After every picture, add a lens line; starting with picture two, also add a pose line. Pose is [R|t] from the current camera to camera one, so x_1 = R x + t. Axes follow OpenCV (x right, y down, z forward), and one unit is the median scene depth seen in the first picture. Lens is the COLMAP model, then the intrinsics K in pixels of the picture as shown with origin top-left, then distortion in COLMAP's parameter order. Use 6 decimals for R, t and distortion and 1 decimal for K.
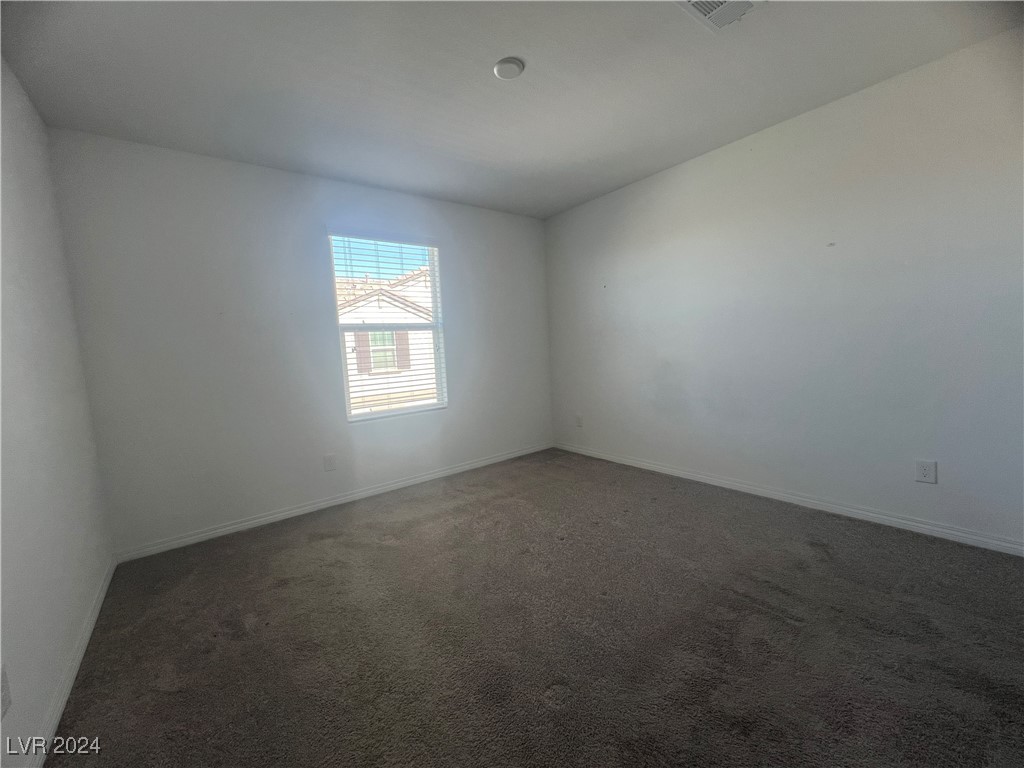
lens RADIAL K [[409.6, 0, 512.0], [0, 409.6, 386.1], [0, 0, 1]] dist [0.000371, 0.000130]
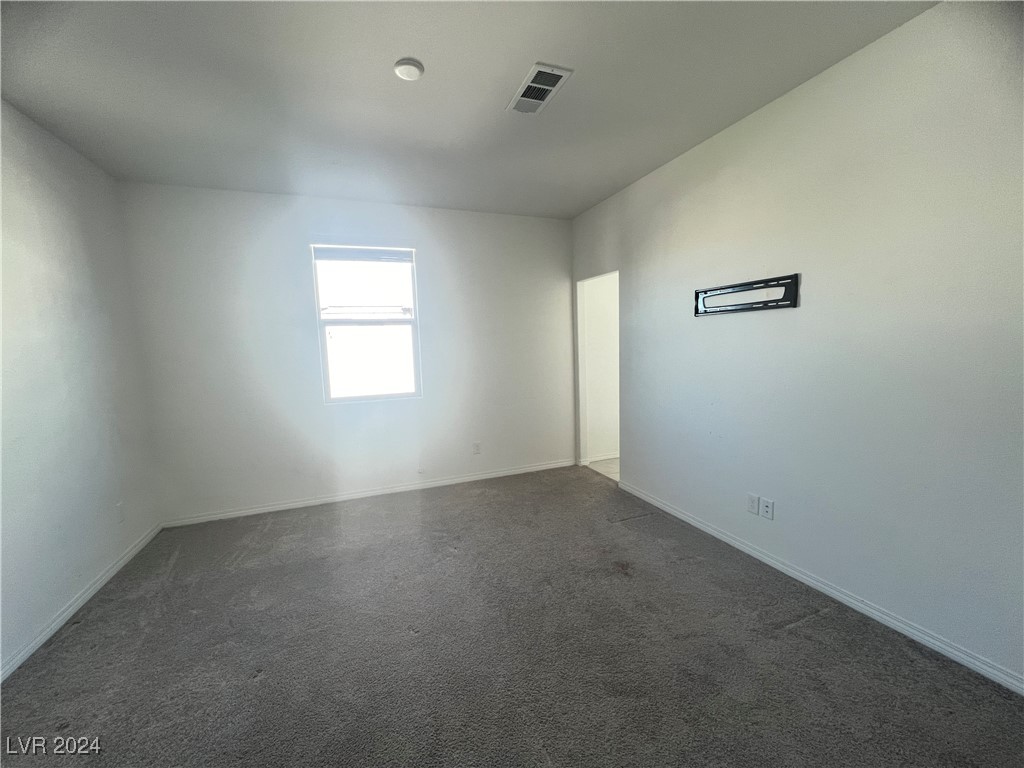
lens RADIAL K [[409.6, 0, 512.0], [0, 409.6, 386.1], [0, 0, 1]] dist [0.000371, 0.000130]
pose [[0.951964, 0.050958, -0.301941, 0.343916], [-0.044968, 0.998630, 0.026762, -0.061660], [0.302891, -0.011898, 0.952951, 0.167390]]
